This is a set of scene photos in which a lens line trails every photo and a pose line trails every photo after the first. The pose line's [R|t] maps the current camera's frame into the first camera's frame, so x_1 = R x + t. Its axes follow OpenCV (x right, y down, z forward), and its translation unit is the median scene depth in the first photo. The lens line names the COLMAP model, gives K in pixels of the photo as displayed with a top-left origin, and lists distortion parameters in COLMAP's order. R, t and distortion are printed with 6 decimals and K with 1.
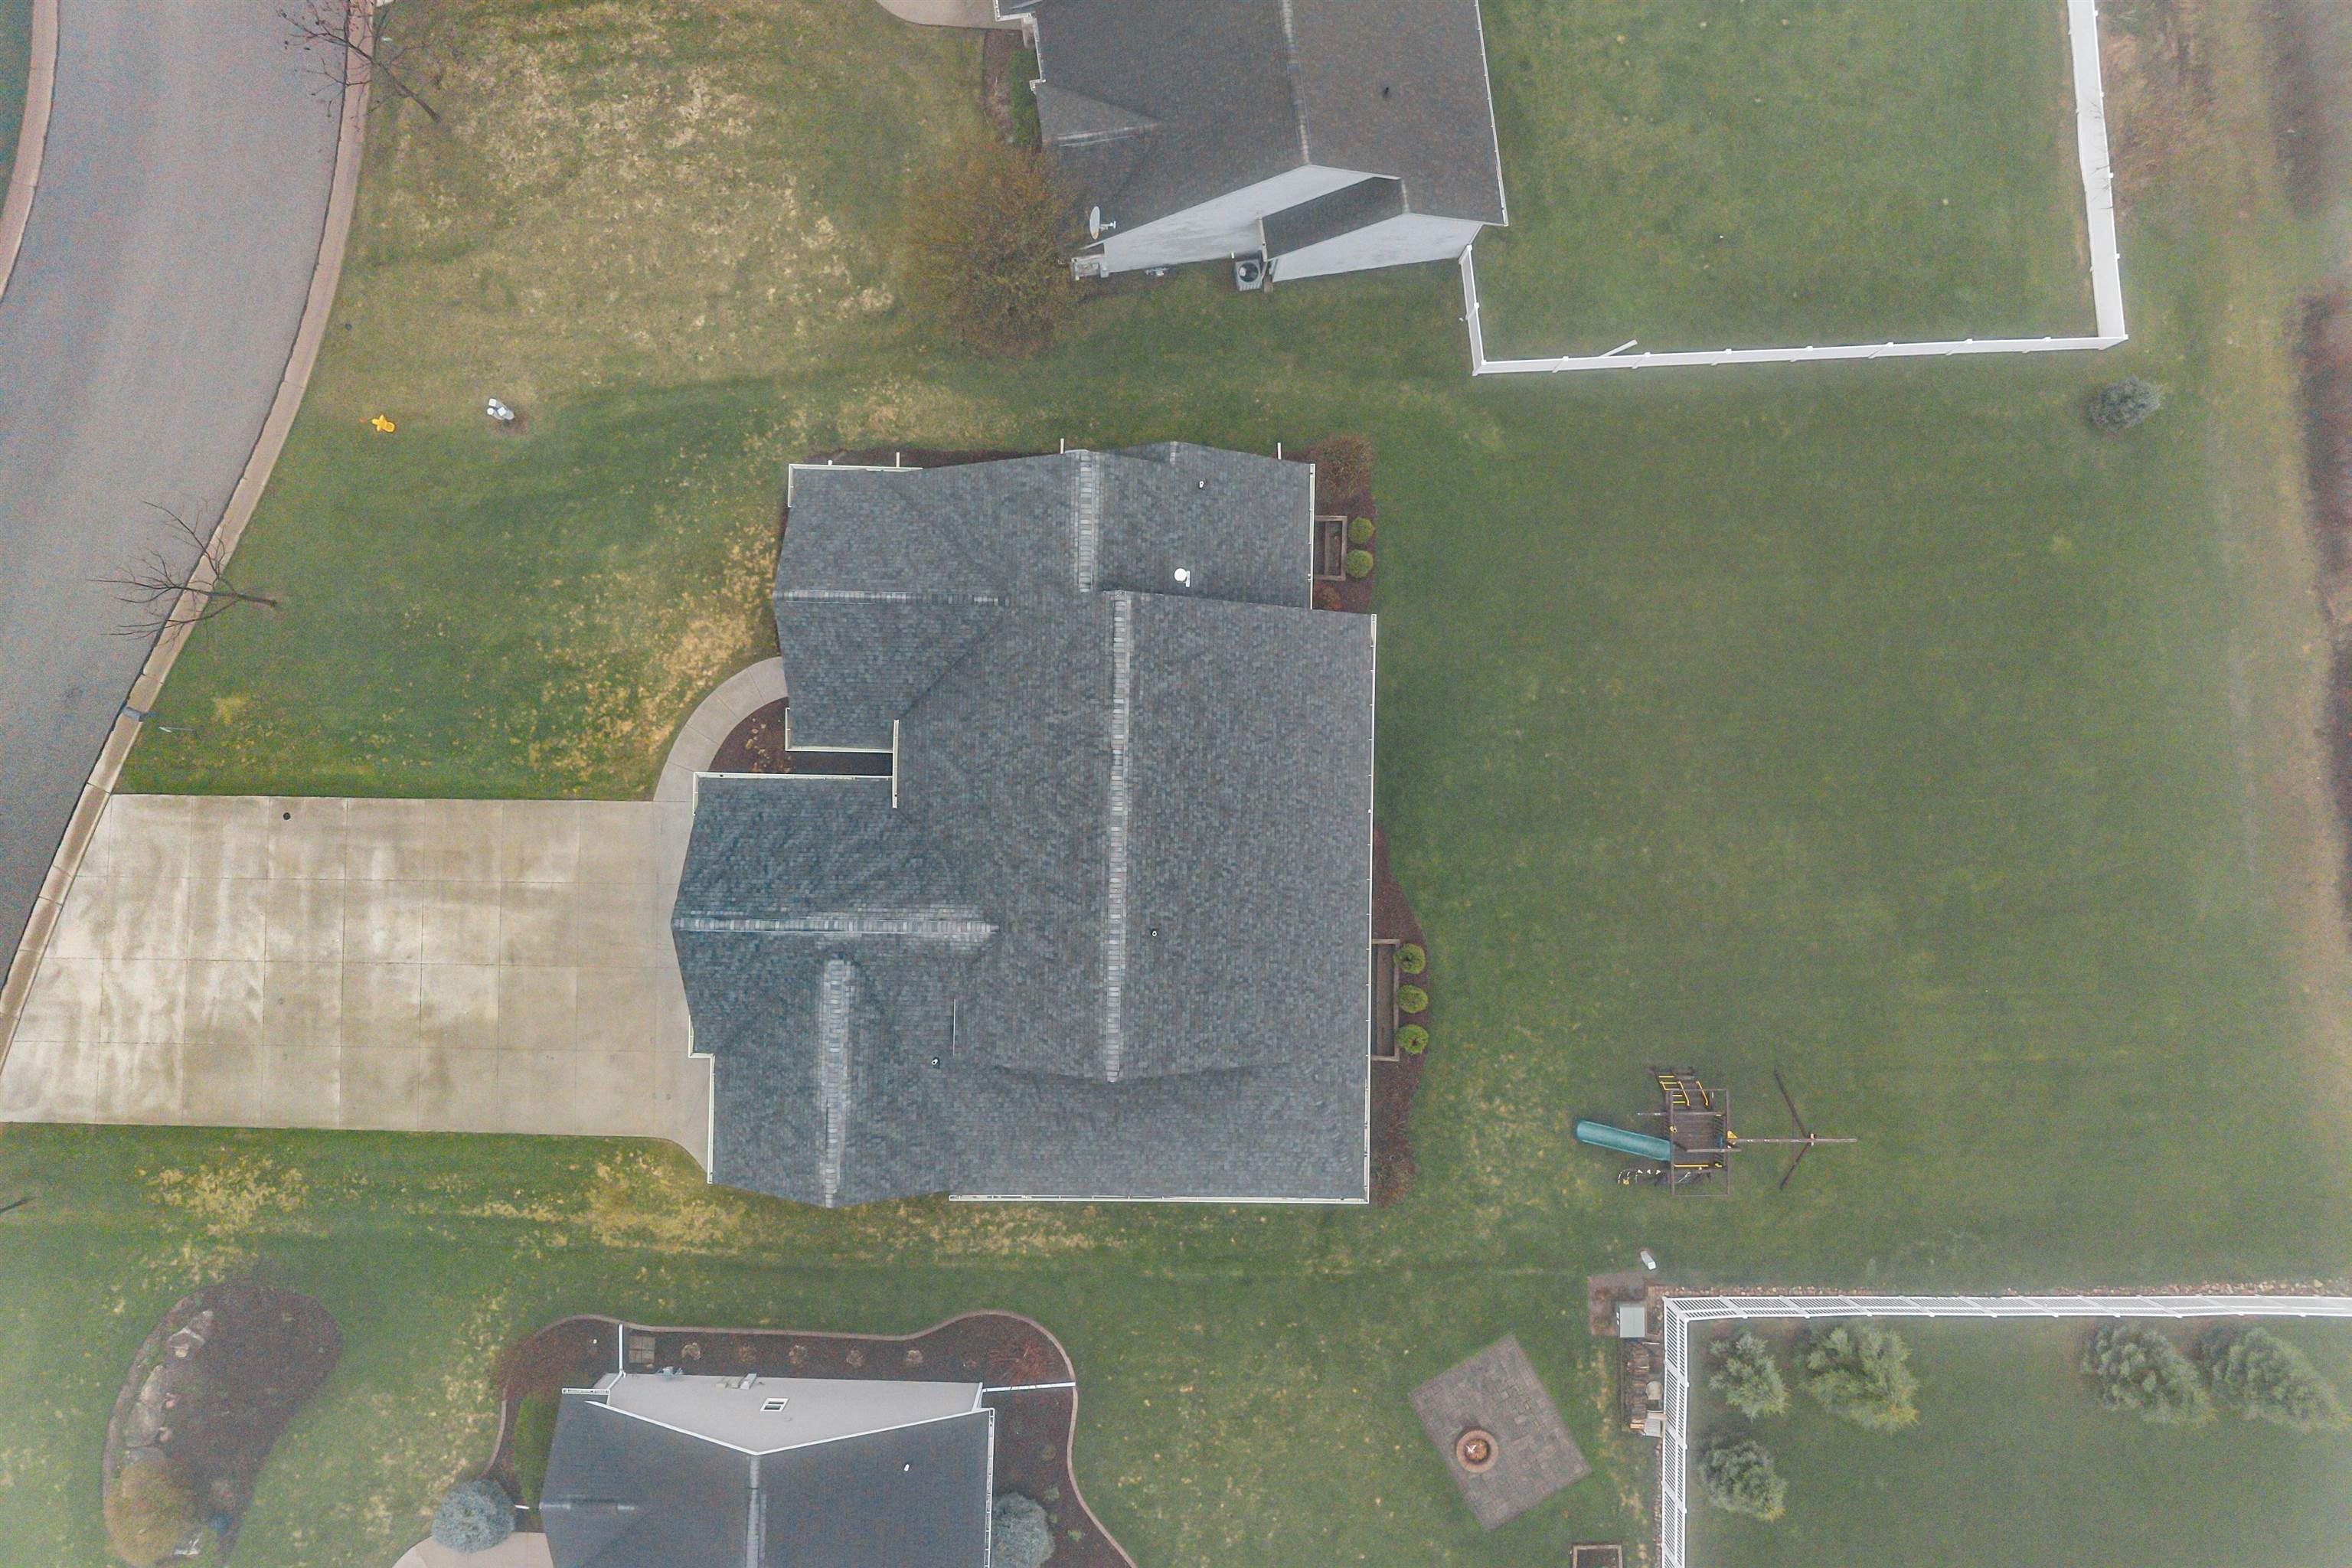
lens RADIAL K [[1577.6, 0, 1183.1], [0, 1577.6, 765.8], [0, 0, 1]] dist [0.033106, -0.050090]
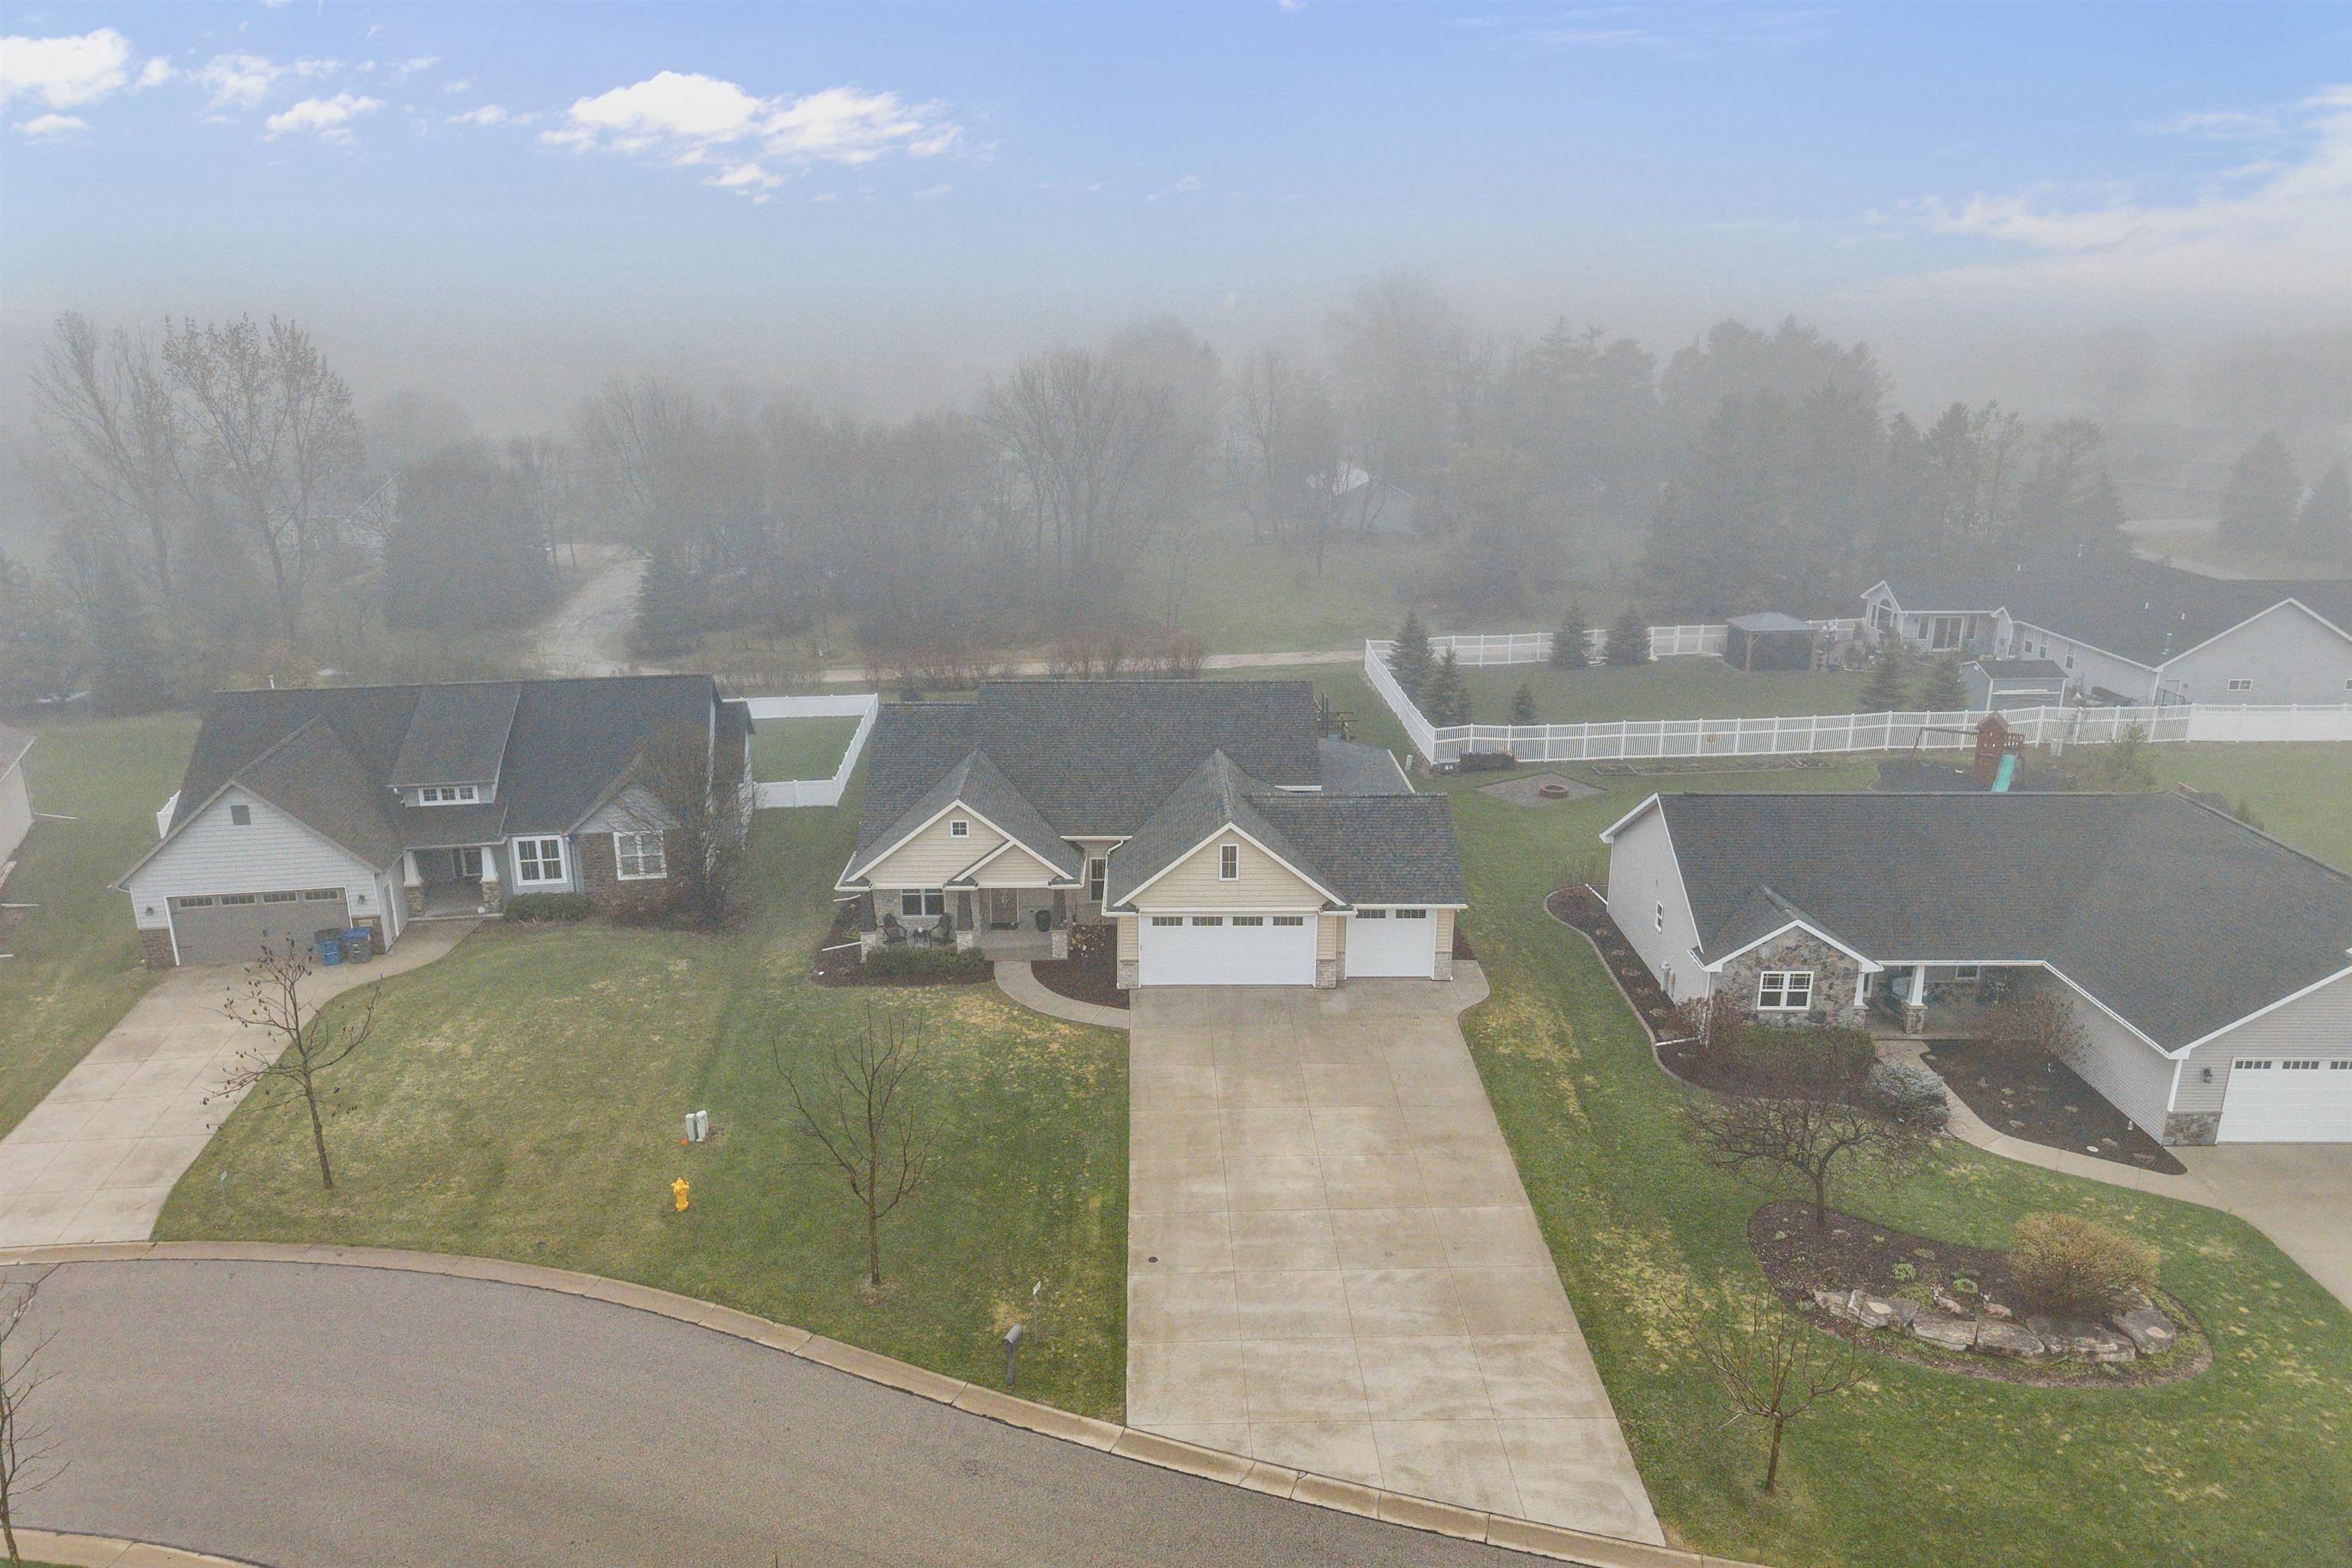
lens RADIAL K [[1577.6, 0, 1159.6], [0, 1577.6, 768.1], [0, 0, 1]] dist [0.033106, -0.050090]
pose [[-0.026607, -0.295046, 0.955113, -1.243279], [0.999627, -0.001997, 0.027230, 0.014281], [-0.006127, 0.955481, 0.294989, 0.539035]]
